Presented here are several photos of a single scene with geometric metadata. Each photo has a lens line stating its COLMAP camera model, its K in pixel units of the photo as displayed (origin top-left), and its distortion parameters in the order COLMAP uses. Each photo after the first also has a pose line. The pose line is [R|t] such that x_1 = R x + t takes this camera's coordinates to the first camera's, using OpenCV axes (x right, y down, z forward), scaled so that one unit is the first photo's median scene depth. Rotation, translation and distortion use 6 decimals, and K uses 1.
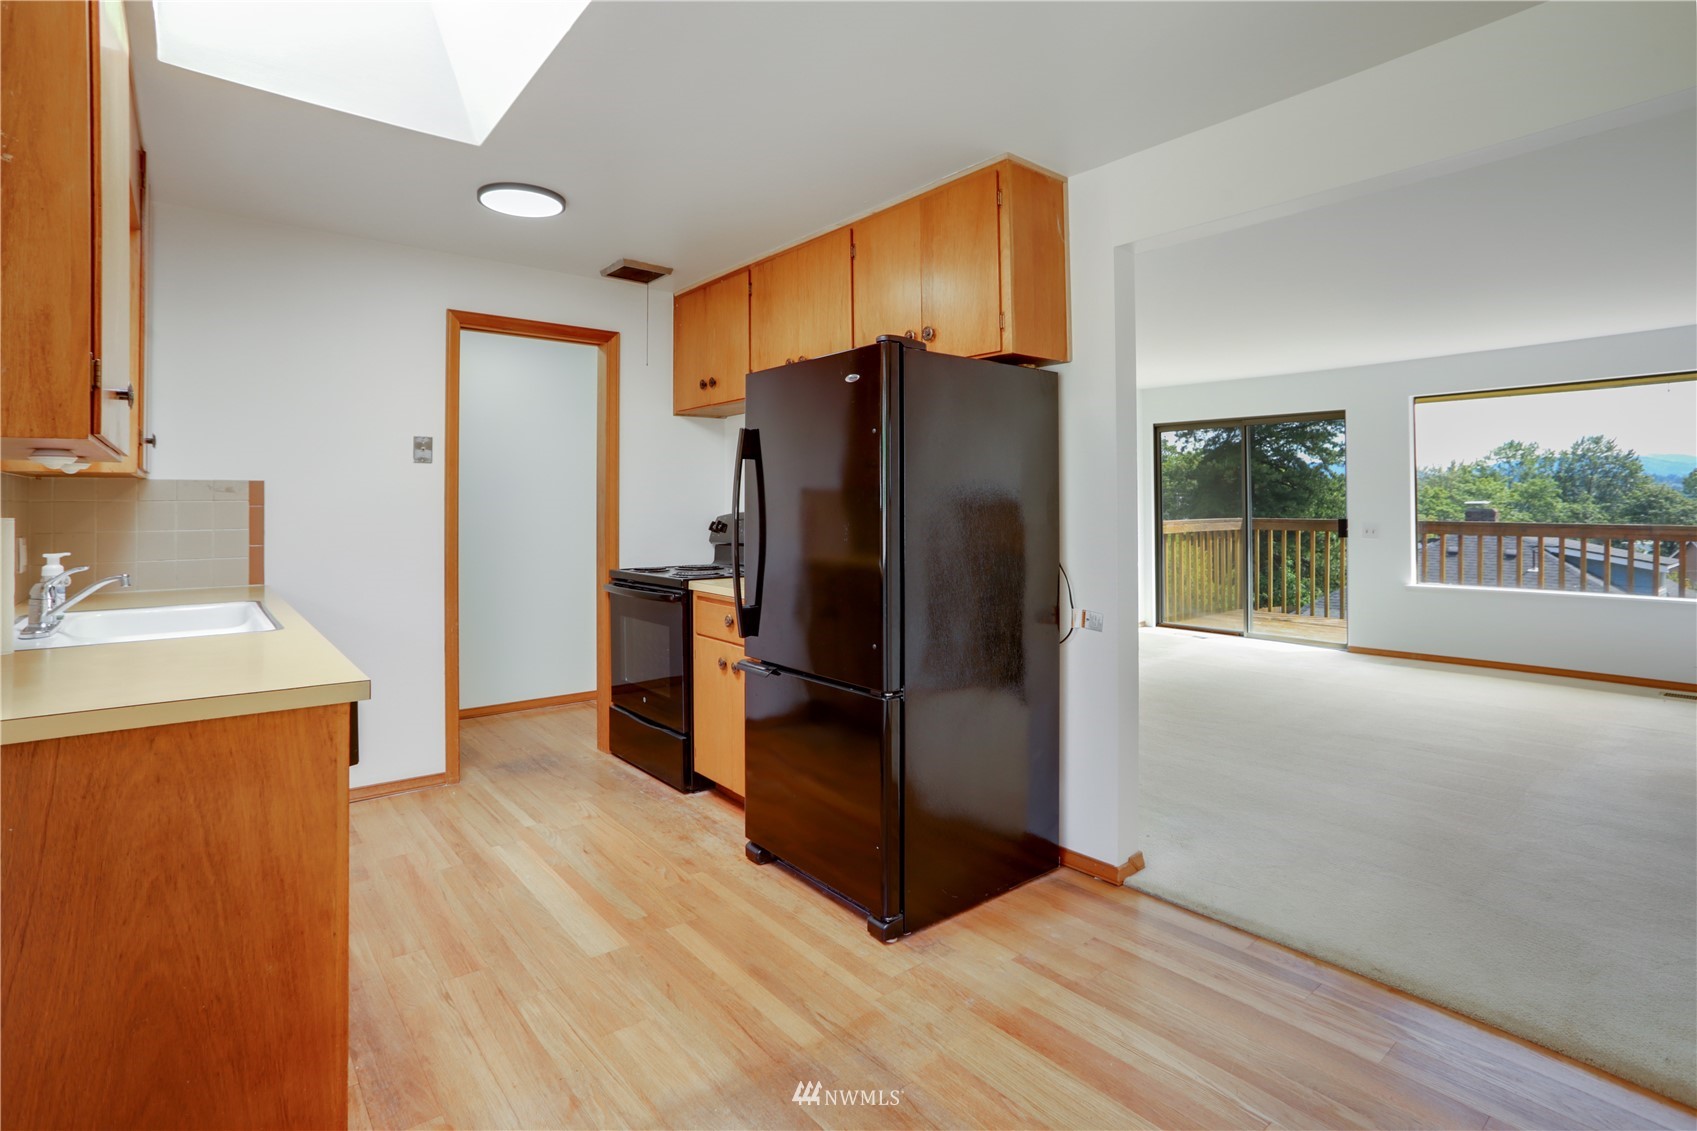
lens RADIAL K [[811.4, 0, 849.9], [0, 811.4, 508.9], [0, 0, 1]] dist [-0.040100, 0.015938]
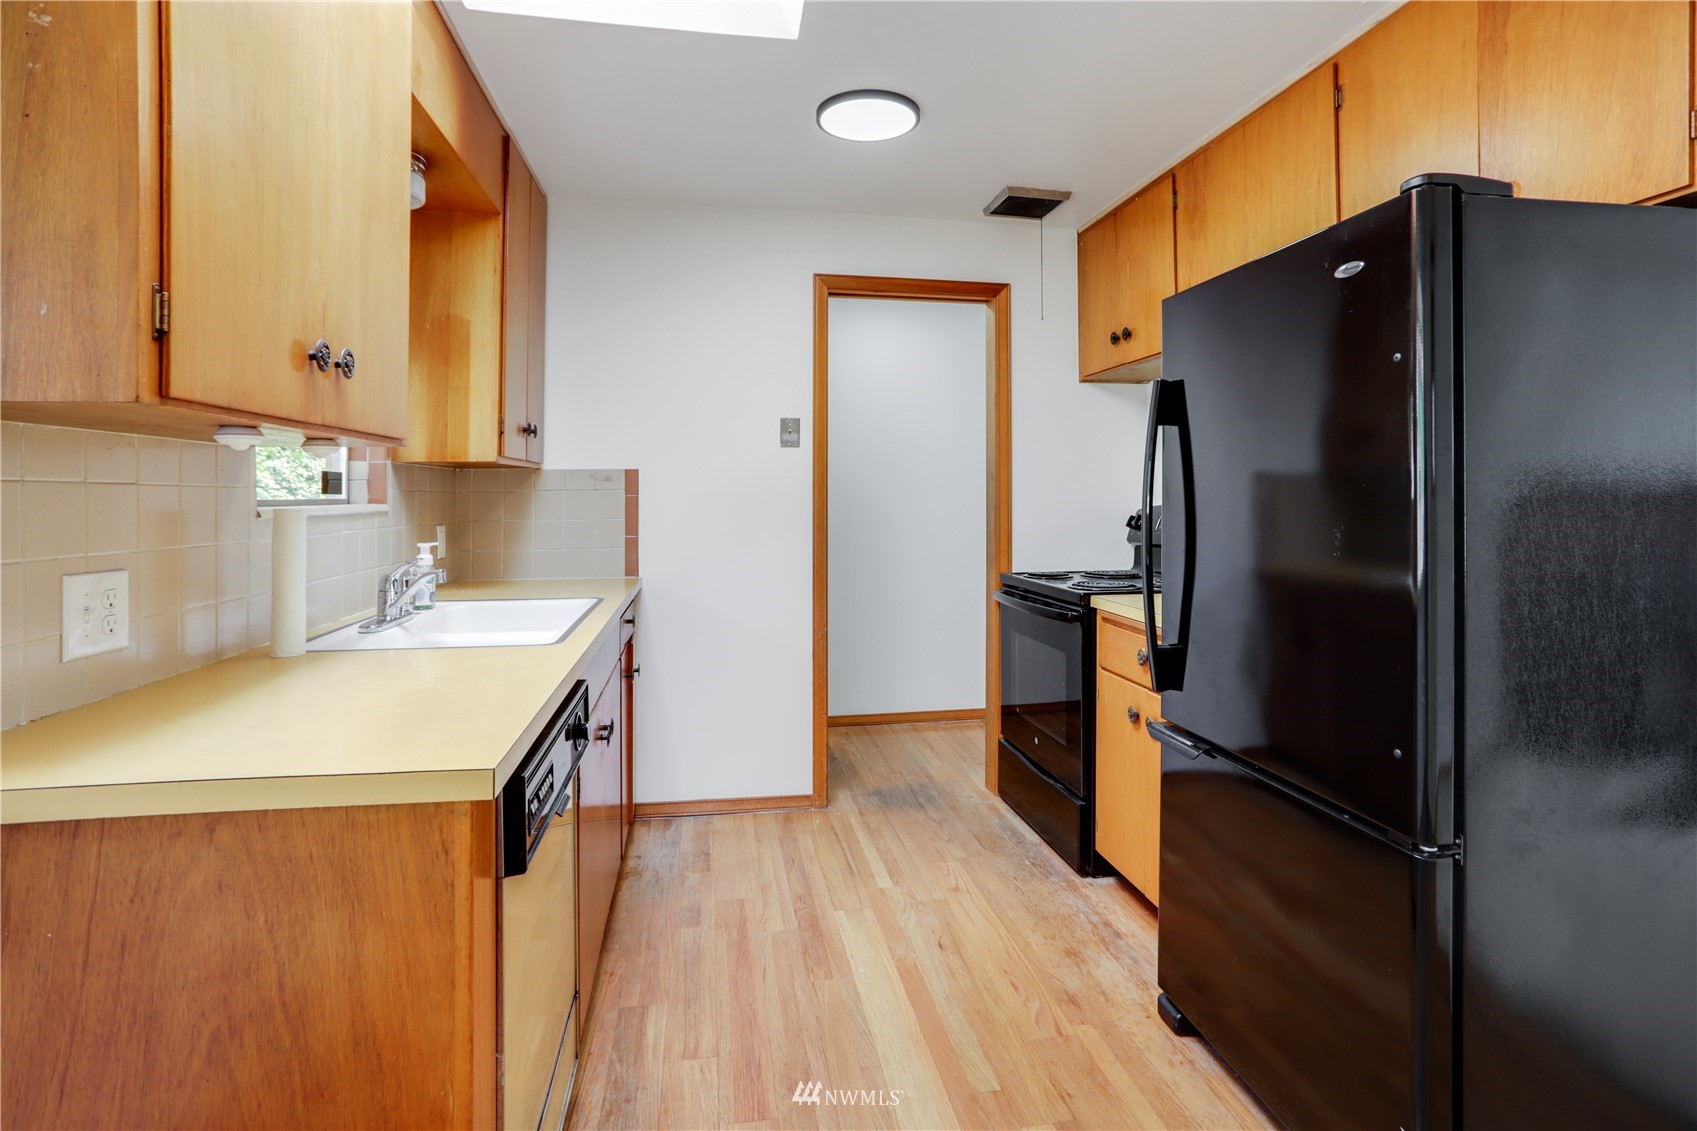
lens RADIAL K [[811.4, 0, 867.6], [0, 811.4, 495.7], [0, 0, 1]] dist [-0.040100, 0.015938]
pose [[0.872555, -0.000227, -0.488516, -0.015485], [-0.001680, 0.999993, -0.003467, -0.000656], [0.488513, 0.003846, 0.872548, 0.302550]]
